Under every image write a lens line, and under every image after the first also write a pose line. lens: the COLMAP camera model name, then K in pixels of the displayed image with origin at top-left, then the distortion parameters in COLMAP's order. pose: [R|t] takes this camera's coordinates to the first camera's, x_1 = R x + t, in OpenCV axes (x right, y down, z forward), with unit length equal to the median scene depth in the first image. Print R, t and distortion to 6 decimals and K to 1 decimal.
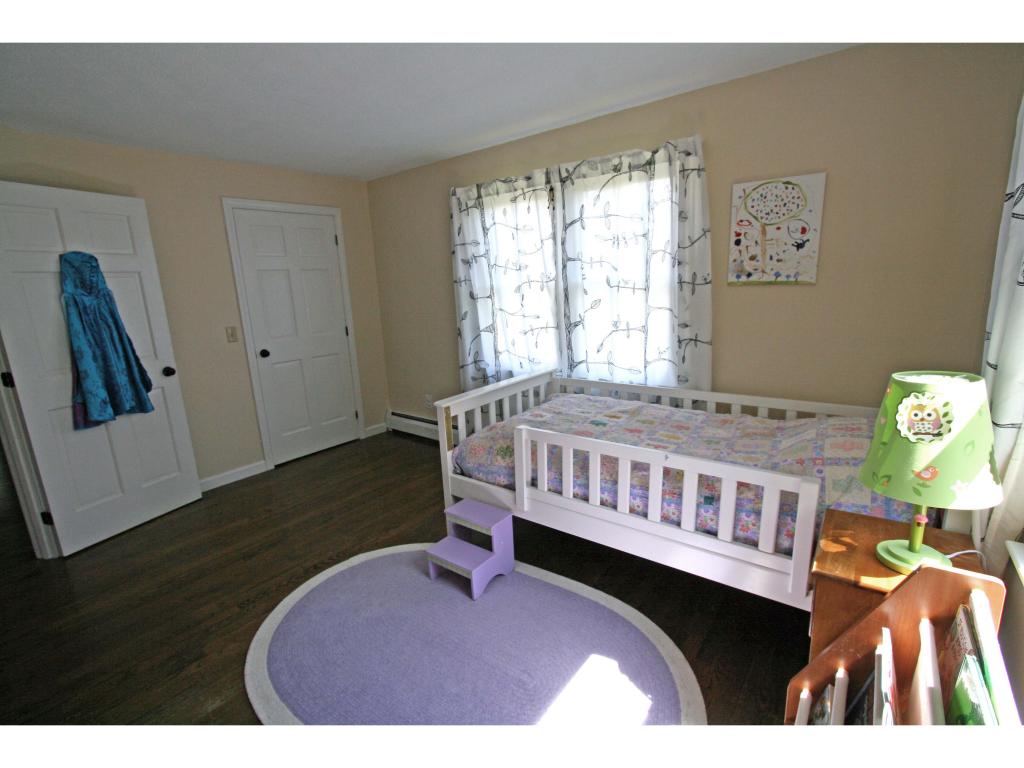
lens RADIAL K [[480.0, 0, 512.0], [0, 480.0, 384.0], [0, 0, 1]] dist [-0.000212, 0.000081]
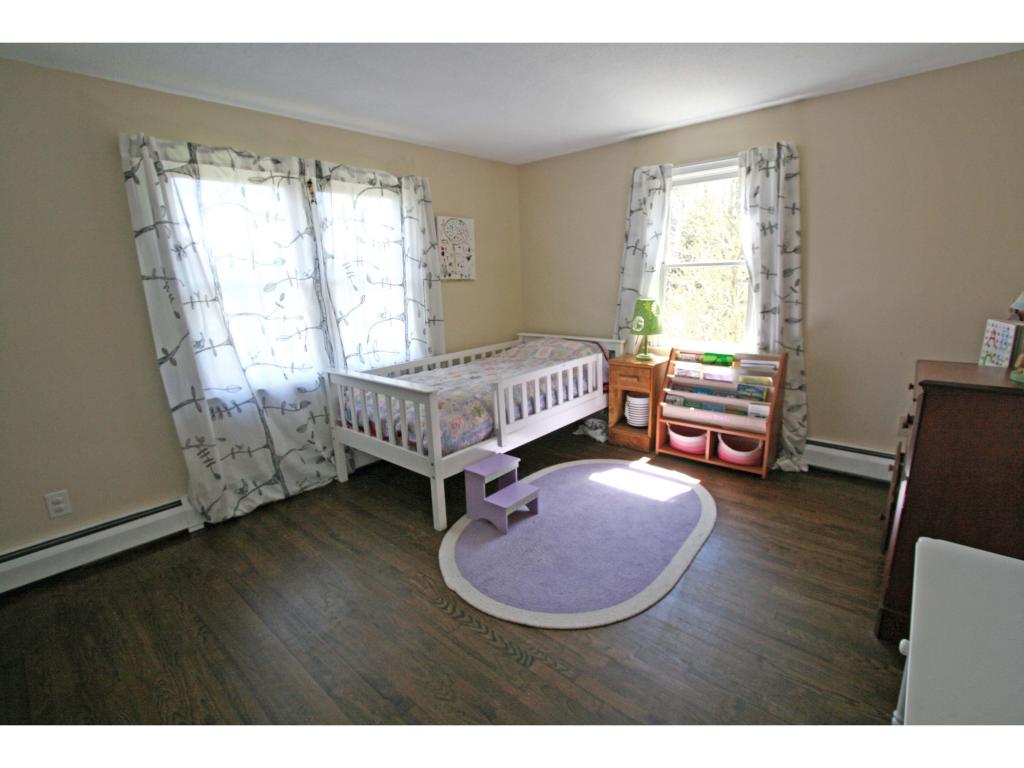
lens RADIAL K [[480.0, 0, 512.0], [0, 480.0, 384.0], [0, 0, 1]] dist [-0.000212, 0.000081]
pose [[0.058004, -0.187934, 0.980467, -0.990088], [0.235974, 0.956871, 0.169451, -0.093258], [-0.970027, 0.221536, 0.099850, 0.650141]]
